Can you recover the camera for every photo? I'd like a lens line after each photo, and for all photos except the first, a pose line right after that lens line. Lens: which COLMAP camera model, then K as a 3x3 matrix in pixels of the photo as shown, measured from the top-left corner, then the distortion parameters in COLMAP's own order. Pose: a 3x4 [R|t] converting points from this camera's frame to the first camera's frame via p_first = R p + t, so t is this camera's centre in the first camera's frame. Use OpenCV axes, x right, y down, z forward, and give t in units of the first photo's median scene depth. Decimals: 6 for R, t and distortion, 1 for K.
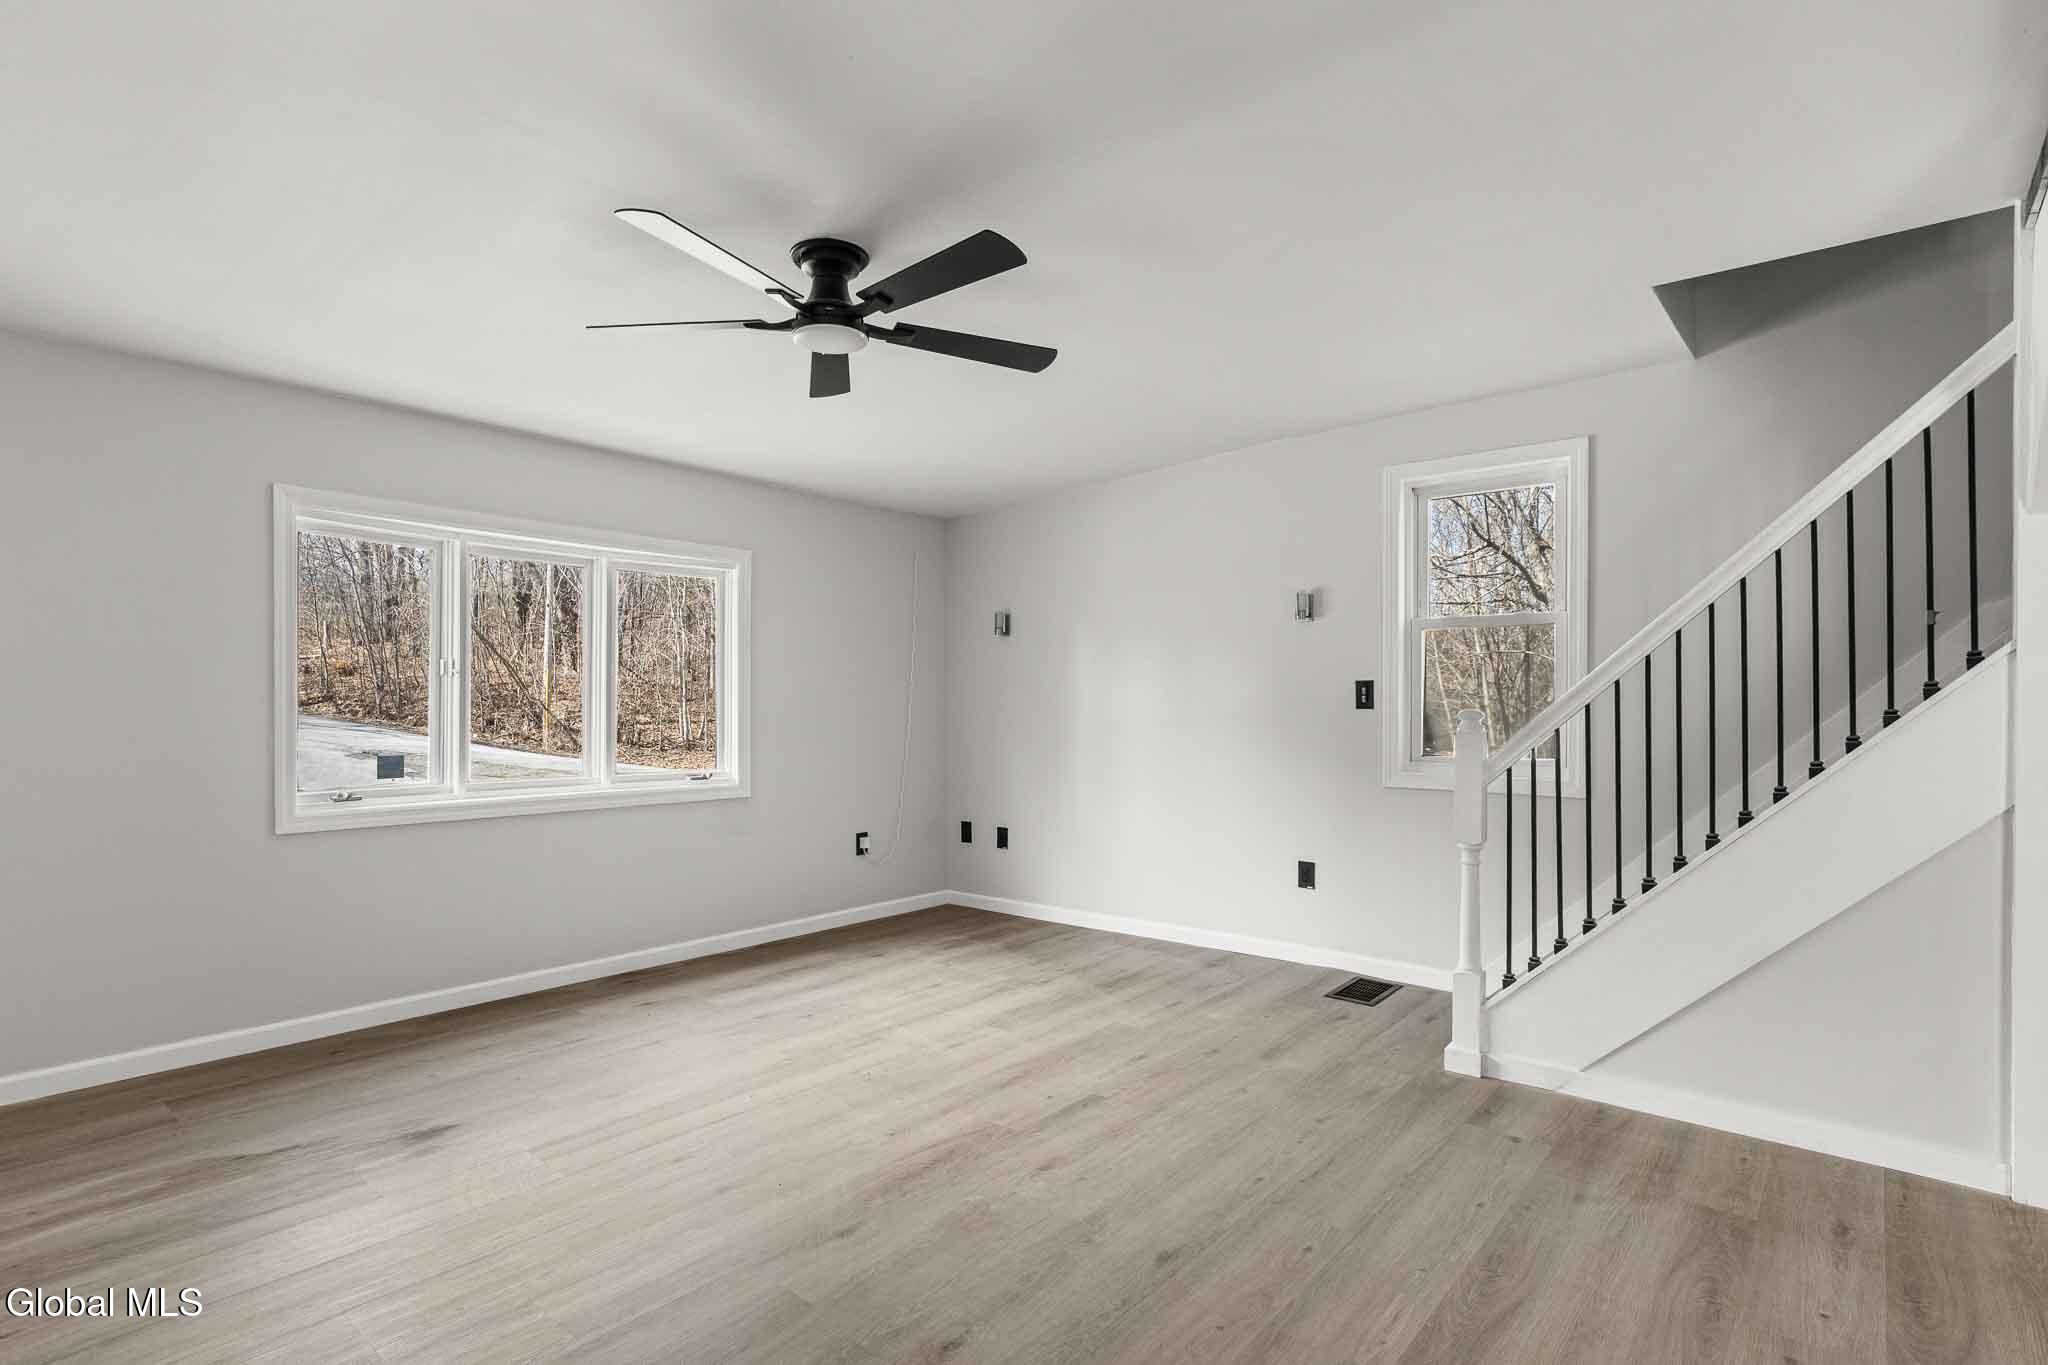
lens RADIAL K [[1013.0, 0, 1024.0], [0, 1013.0, 682.5], [0, 0, 1]] dist [0.002662, 0.000252]
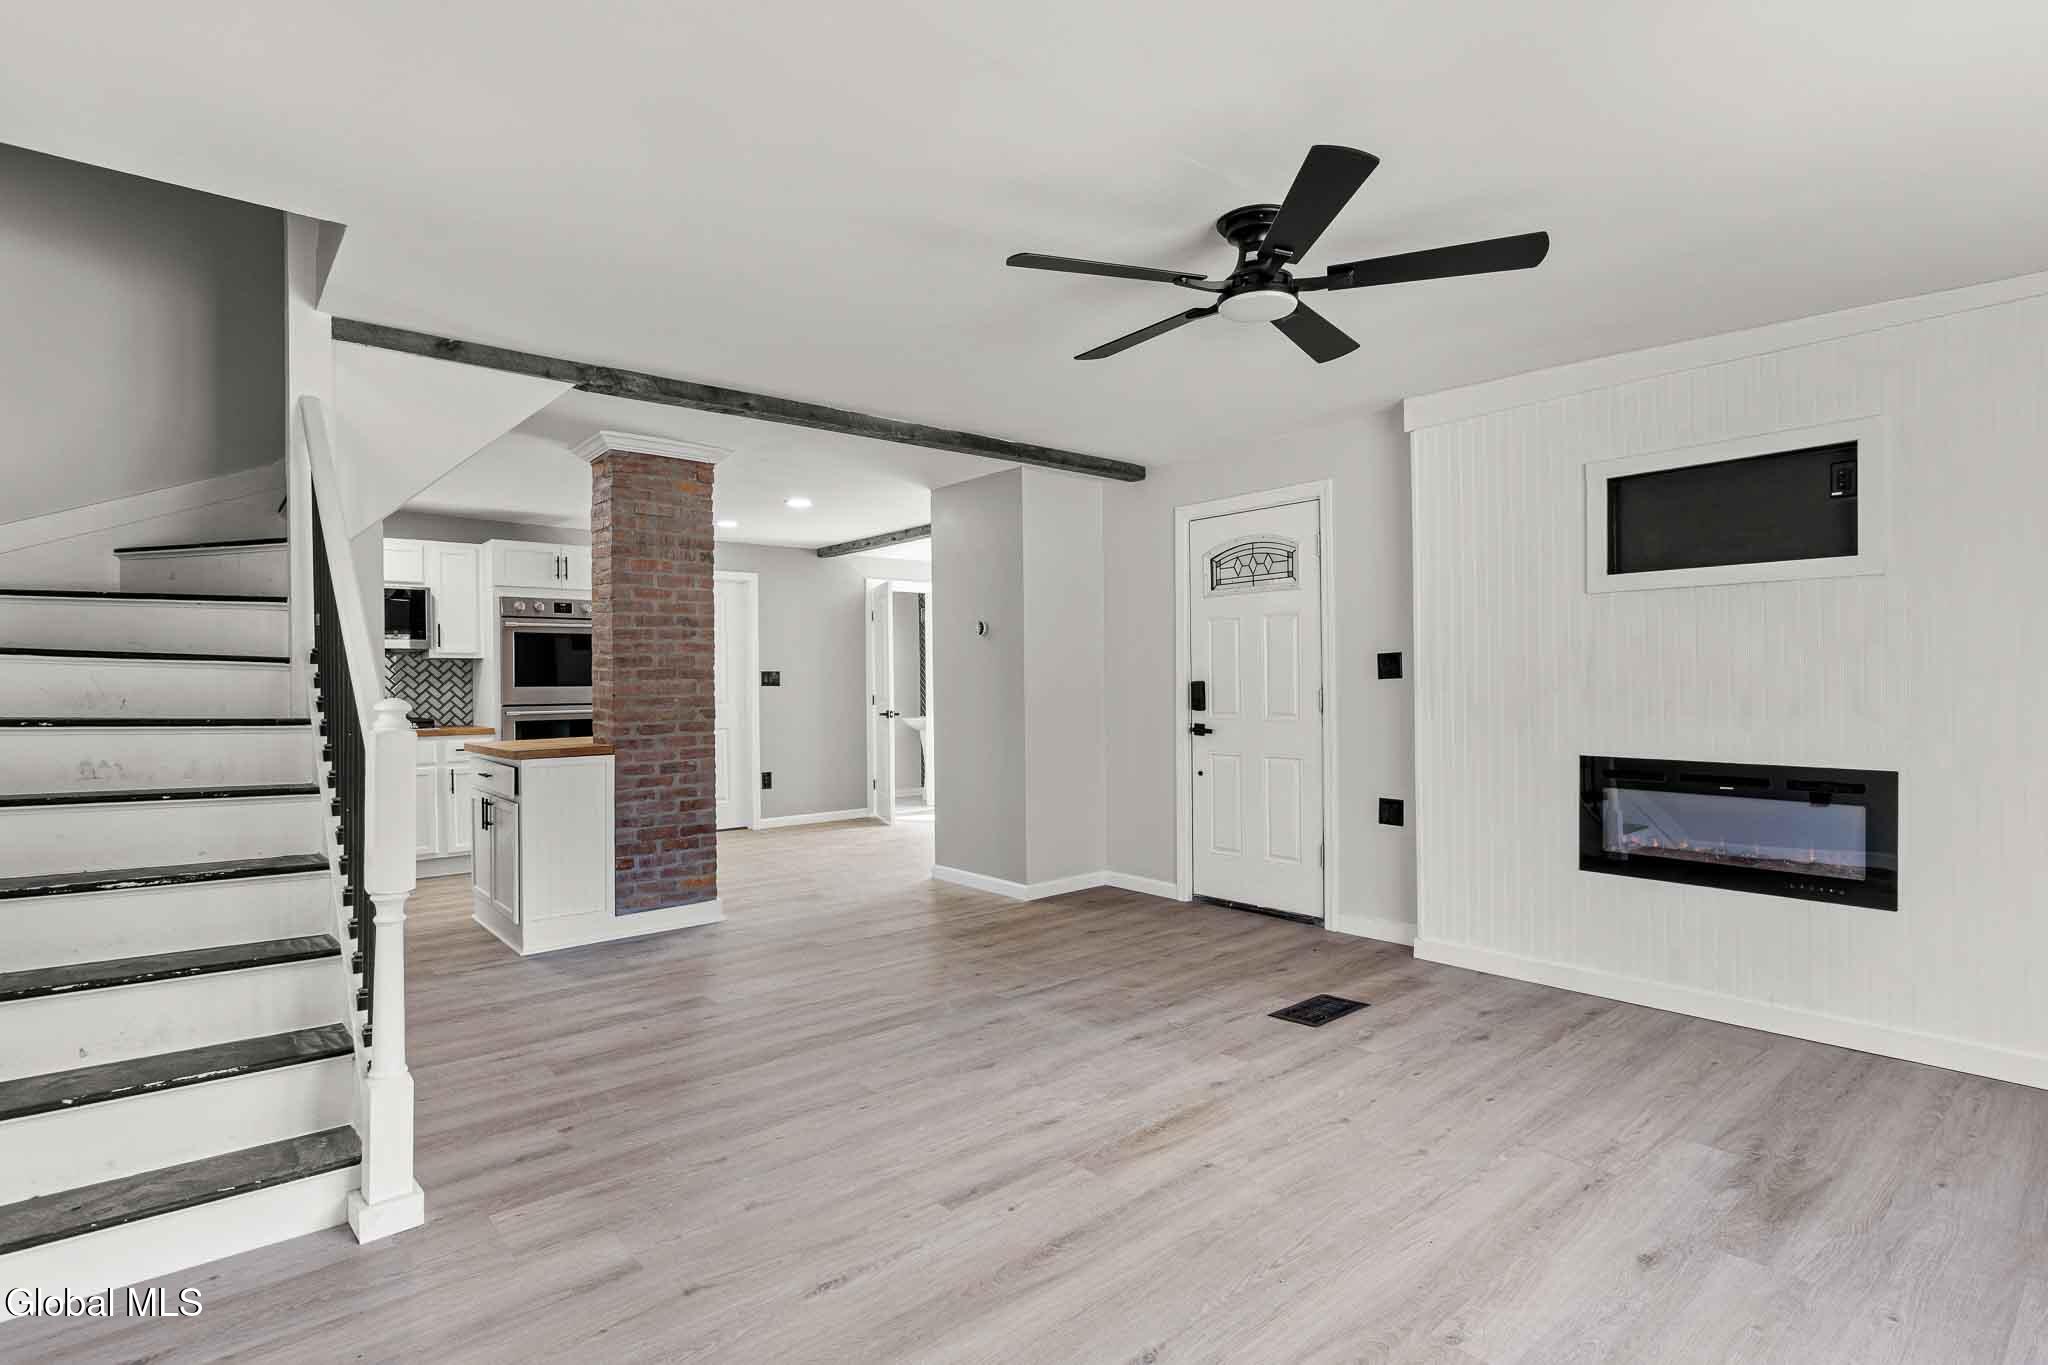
lens RADIAL K [[1013.0, 0, 1024.0], [0, 1013.0, 682.5], [0, 0, 1]] dist [0.002662, 0.000252]
pose [[-0.986368, 0.007898, 0.164362, -0.120644], [0.005732, 0.999890, -0.013653, 0.031569], [-0.164452, -0.012525, -0.986306, 1.905093]]
